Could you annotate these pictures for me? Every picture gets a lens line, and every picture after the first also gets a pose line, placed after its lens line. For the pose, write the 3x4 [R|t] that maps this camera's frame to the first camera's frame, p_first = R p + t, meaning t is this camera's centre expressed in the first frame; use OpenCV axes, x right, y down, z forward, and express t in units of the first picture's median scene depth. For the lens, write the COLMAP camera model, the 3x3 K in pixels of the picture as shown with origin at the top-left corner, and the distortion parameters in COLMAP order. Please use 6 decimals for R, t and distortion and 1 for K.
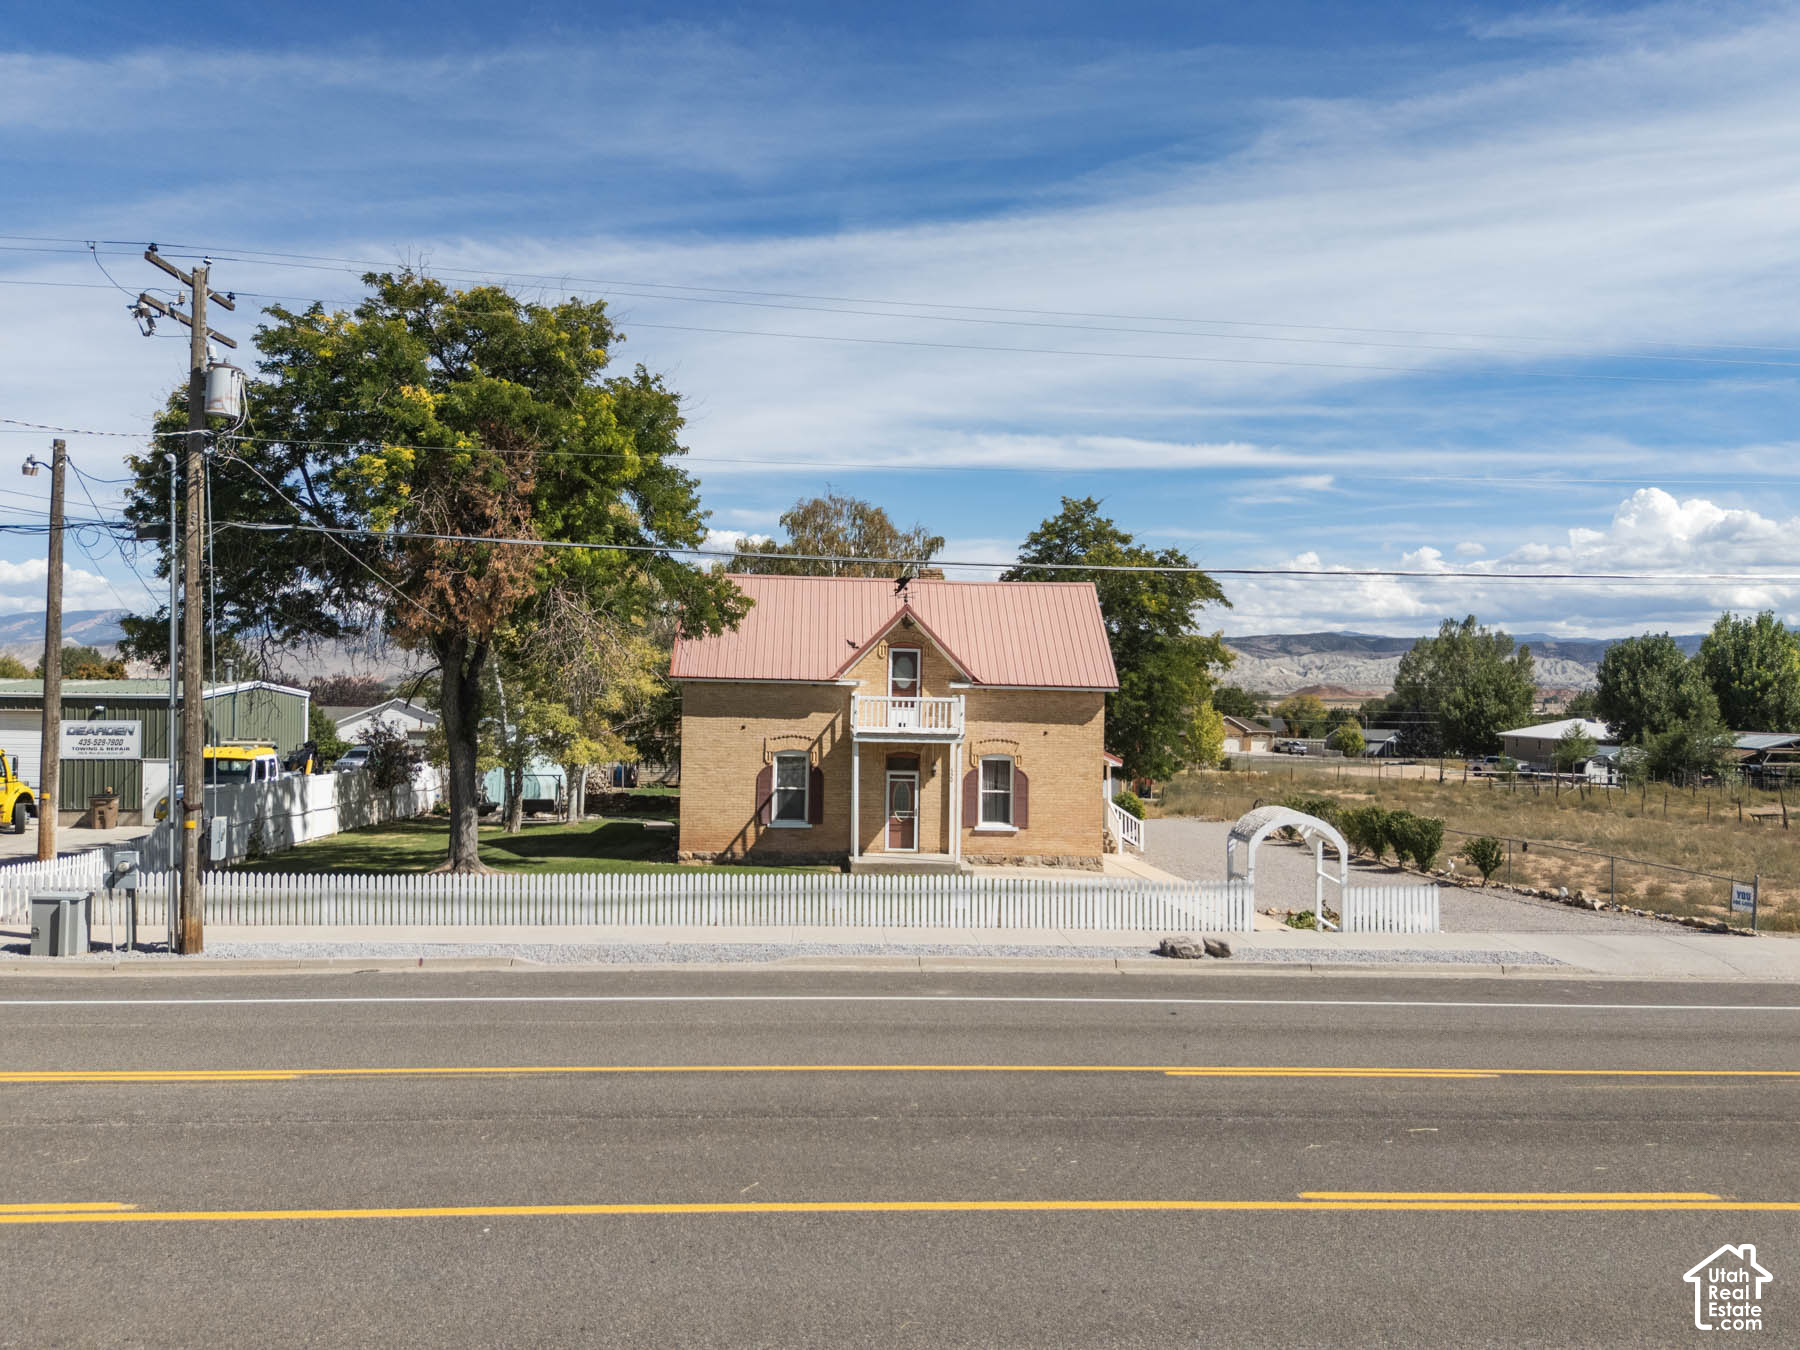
lens RADIAL K [[1325.2, 0, 897.4], [0, 1325.2, 677.5], [0, 0, 1]] dist [0.065244, -0.055528]
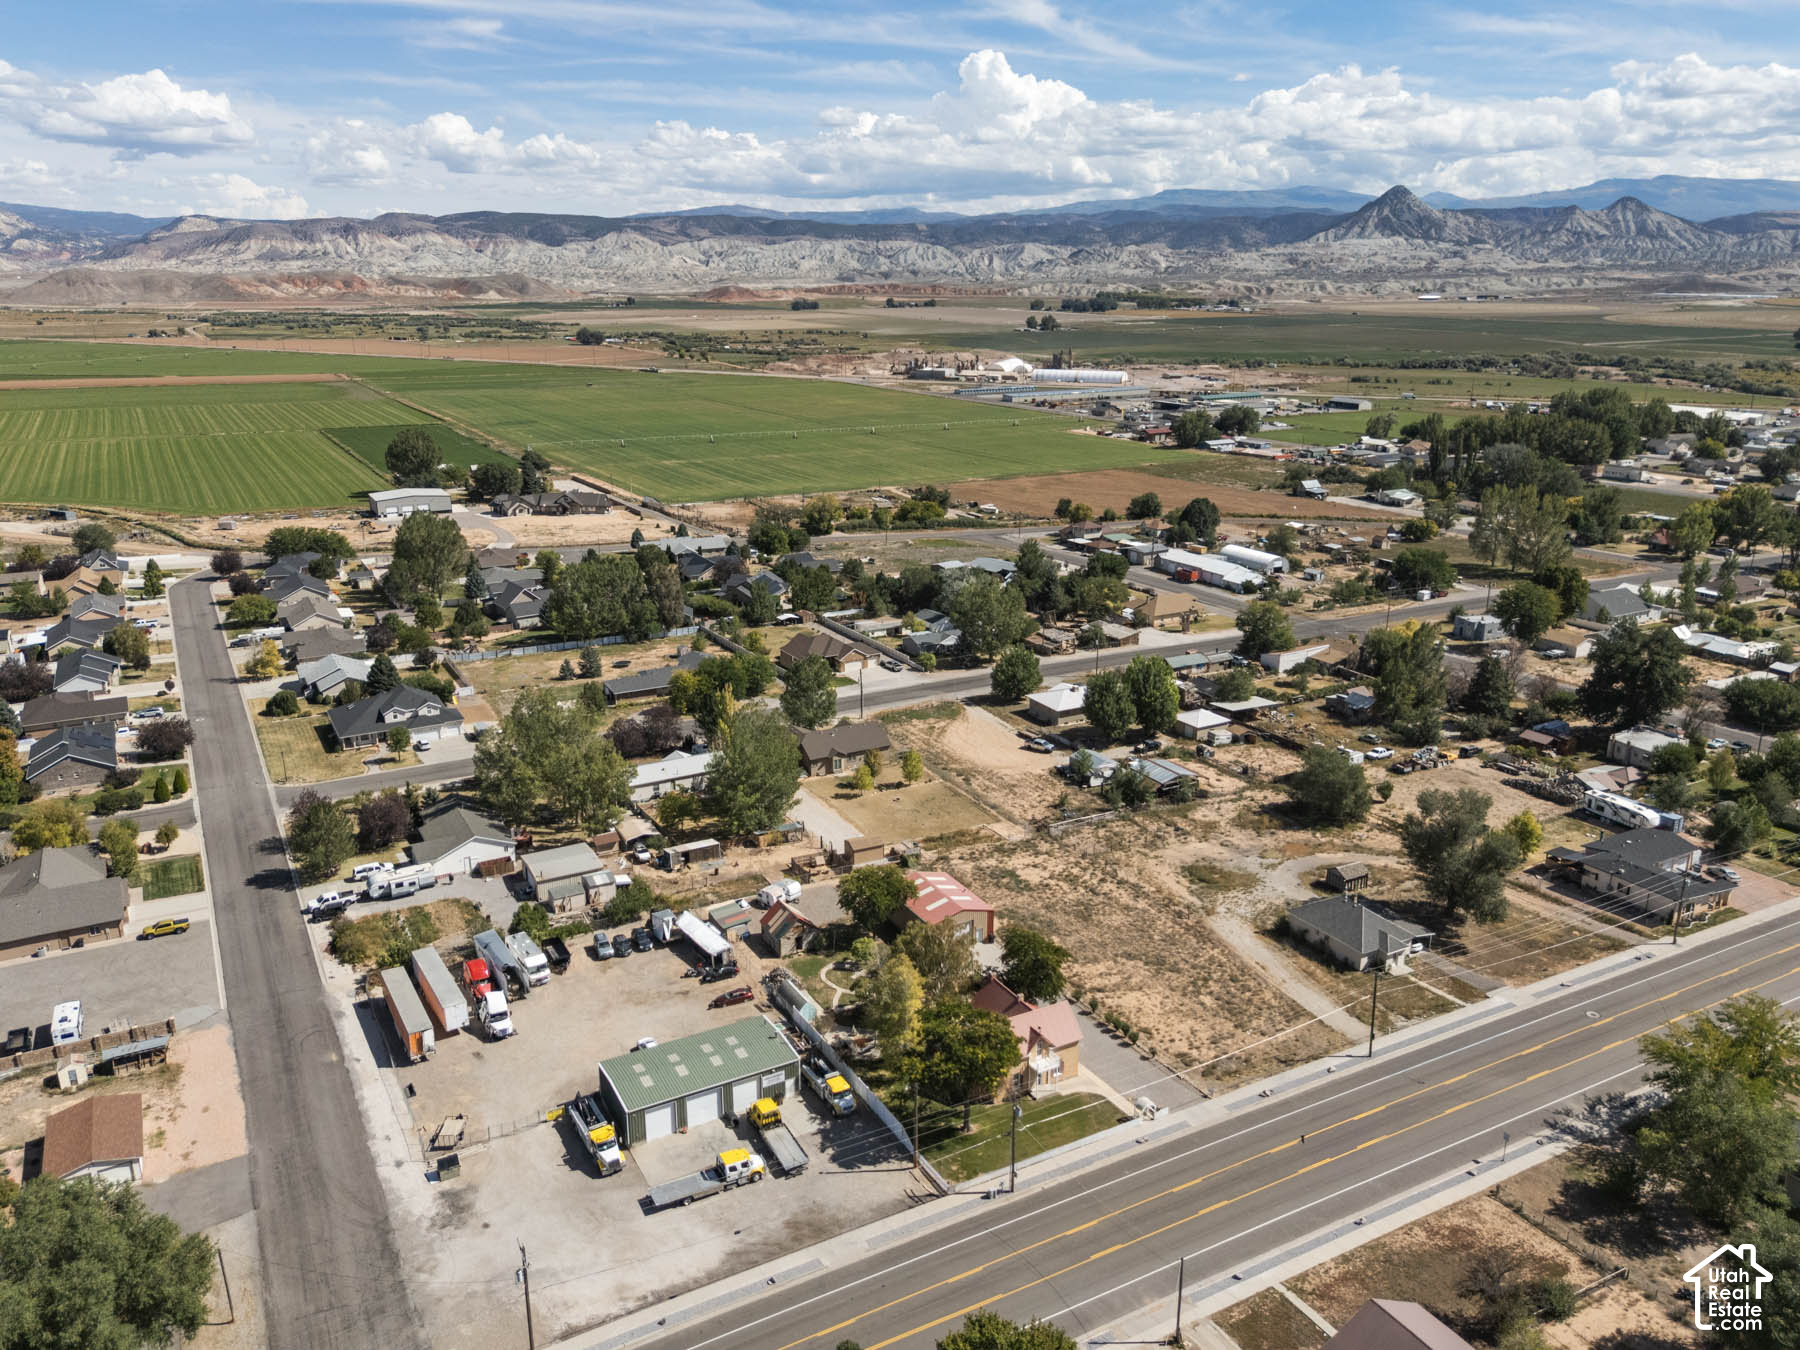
lens RADIAL K [[1325.2, 0, 893.4], [0, 1325.2, 679.7], [0, 0, 1]] dist [0.065244, -0.055528]
pose [[0.906570, -0.138415, 0.398712, -1.893198], [0.009298, 0.951014, 0.309007, -2.368810], [-0.421952, -0.276429, 0.863448, -2.061588]]
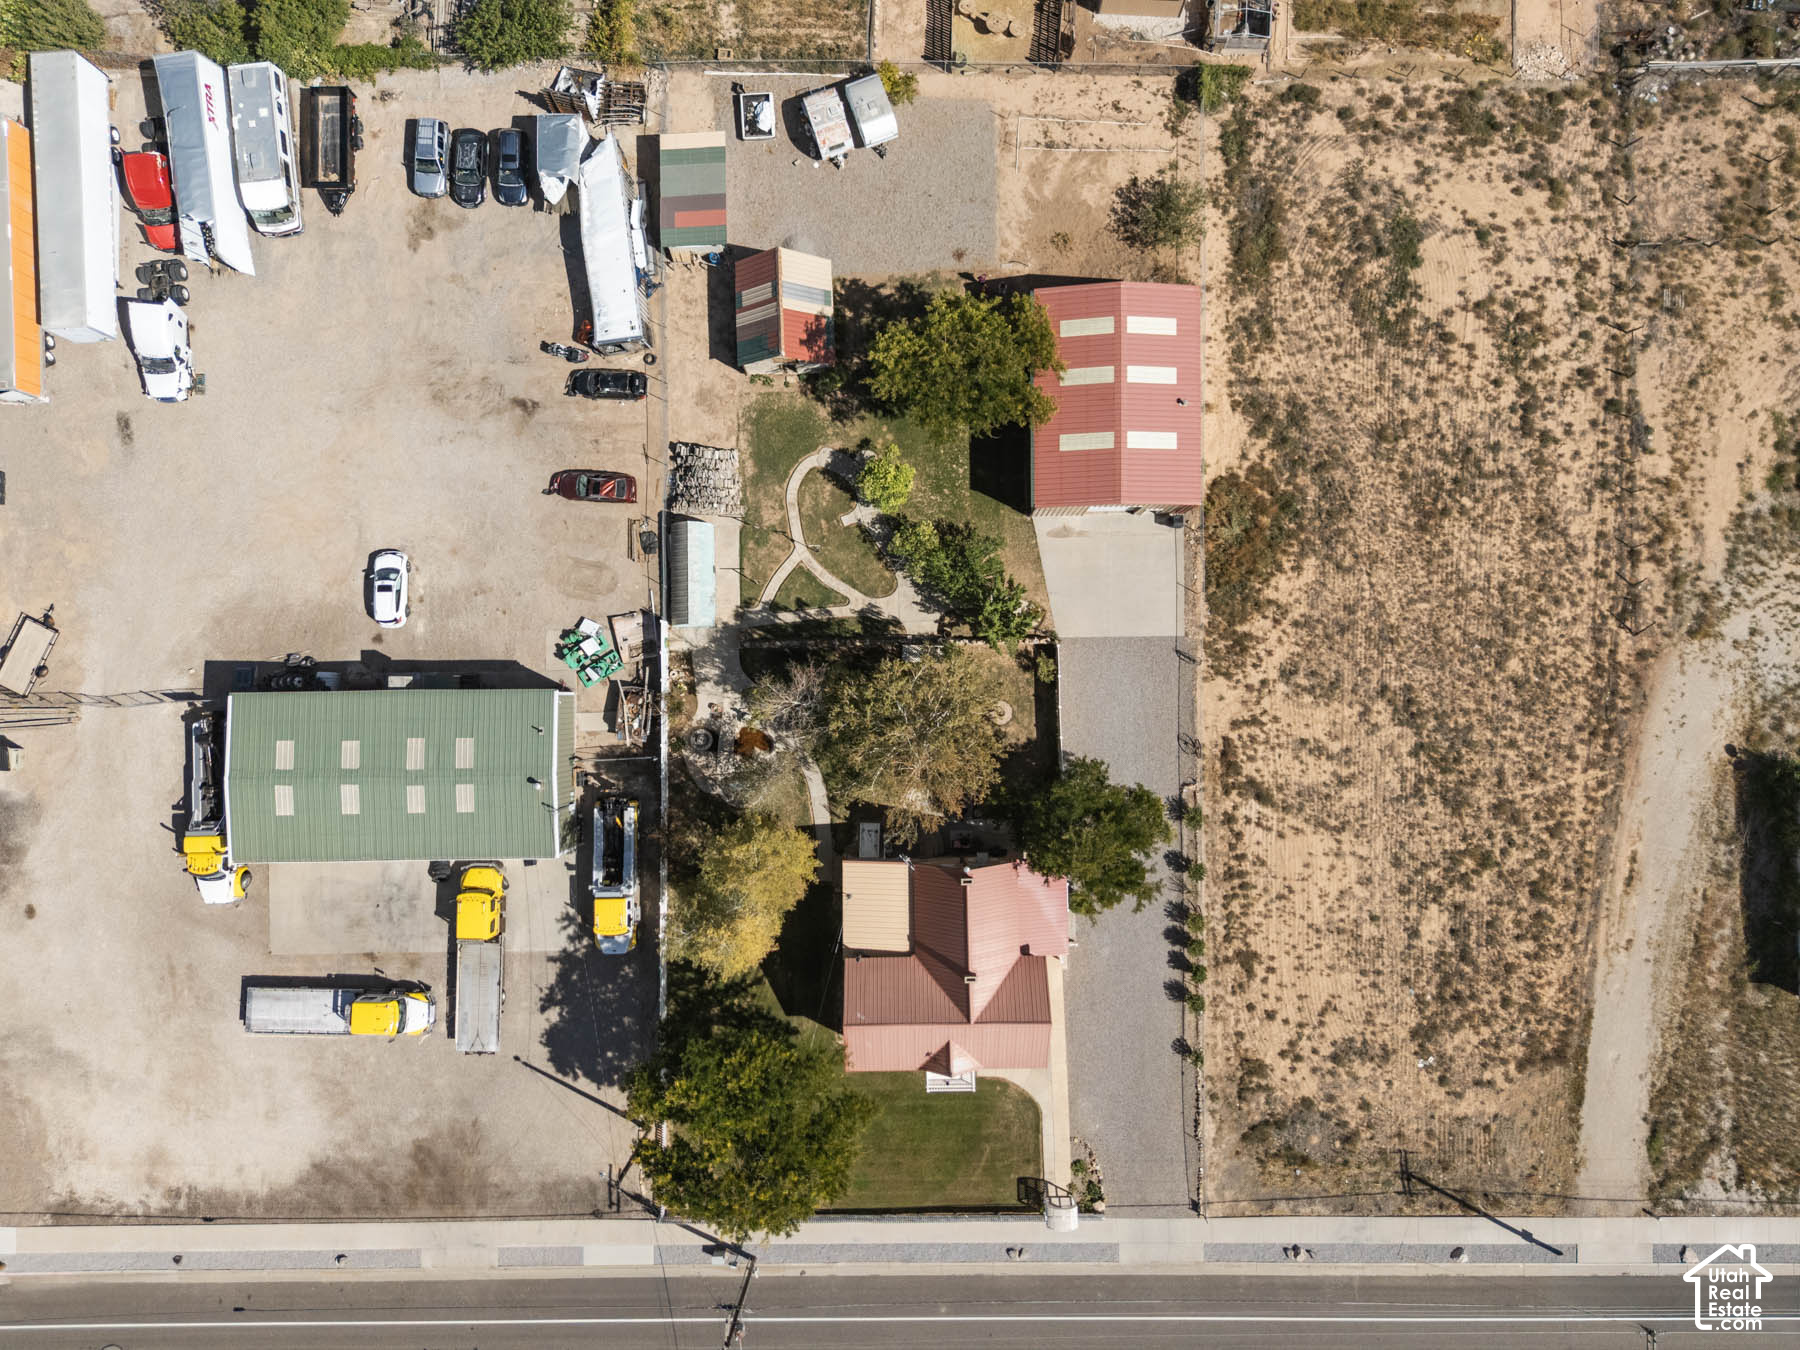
lens RADIAL K [[1325.2, 0, 886.6], [0, 1325.2, 672.3], [0, 0, 1]] dist [0.065244, -0.055528]
pose [[0.997966, 0.054337, -0.033336, -0.062188], [0.033076, 0.005672, 0.999437, -2.214174], [0.054495, -0.998507, 0.003863, 1.629580]]
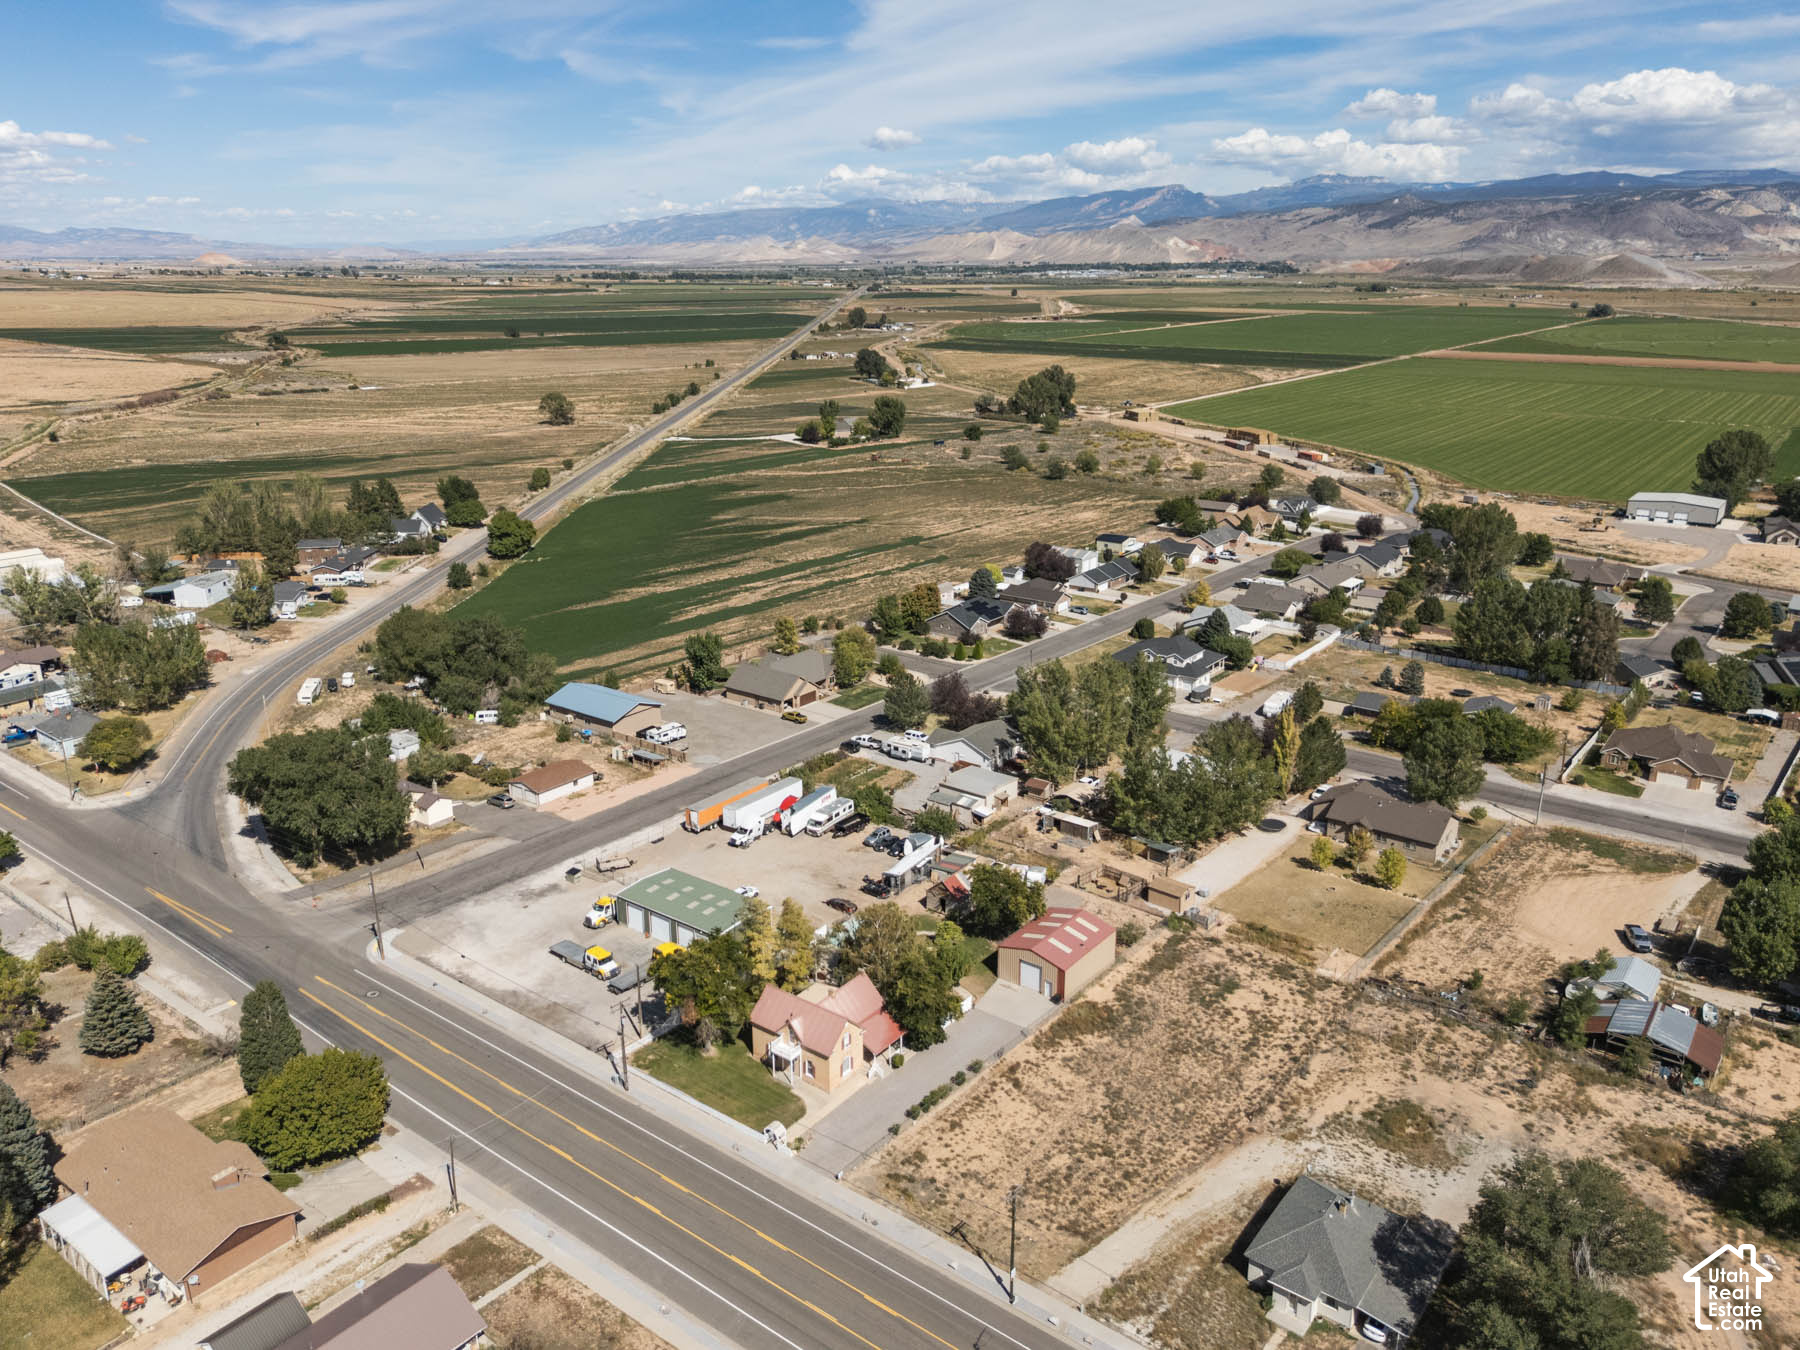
lens RADIAL K [[1325.2, 0, 895.4], [0, 1325.2, 672.4], [0, 0, 1]] dist [0.065244, -0.055528]
pose [[0.750964, 0.183357, -0.634376, 2.671056], [0.019877, 0.953965, 0.299260, -2.313603], [0.660043, -0.237343, 0.712749, -1.474932]]
